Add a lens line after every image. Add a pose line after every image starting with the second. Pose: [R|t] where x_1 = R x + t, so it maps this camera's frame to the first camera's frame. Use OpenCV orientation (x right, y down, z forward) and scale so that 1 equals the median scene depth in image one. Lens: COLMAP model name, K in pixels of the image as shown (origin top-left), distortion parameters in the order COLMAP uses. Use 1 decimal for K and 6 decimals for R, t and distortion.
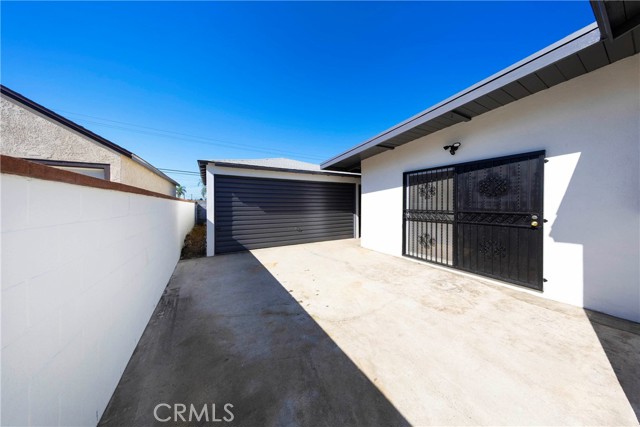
lens RADIAL K [[197.9, 0, 321.9], [0, 197.9, 204.6], [0, 0, 1]] dist [0.000840, 0.000076]
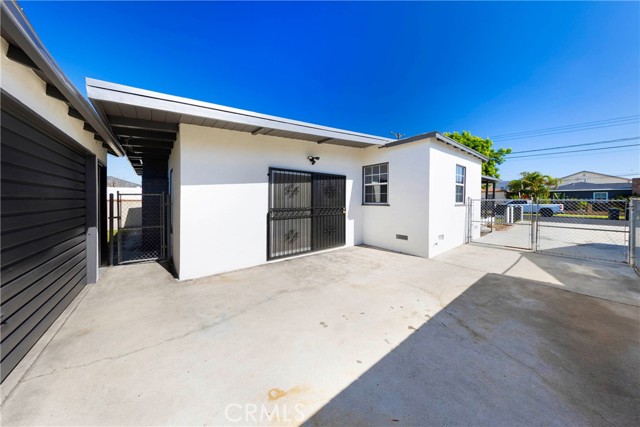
lens RADIAL K [[197.9, 0, 321.9], [0, 197.9, 204.6], [0, 0, 1]] dist [0.000840, 0.000076]
pose [[-0.135114, -0.019078, 0.990646, -0.595979], [0.001015, 0.999811, 0.019393, -0.012781], [-0.990829, 0.003626, -0.135070, 1.043718]]
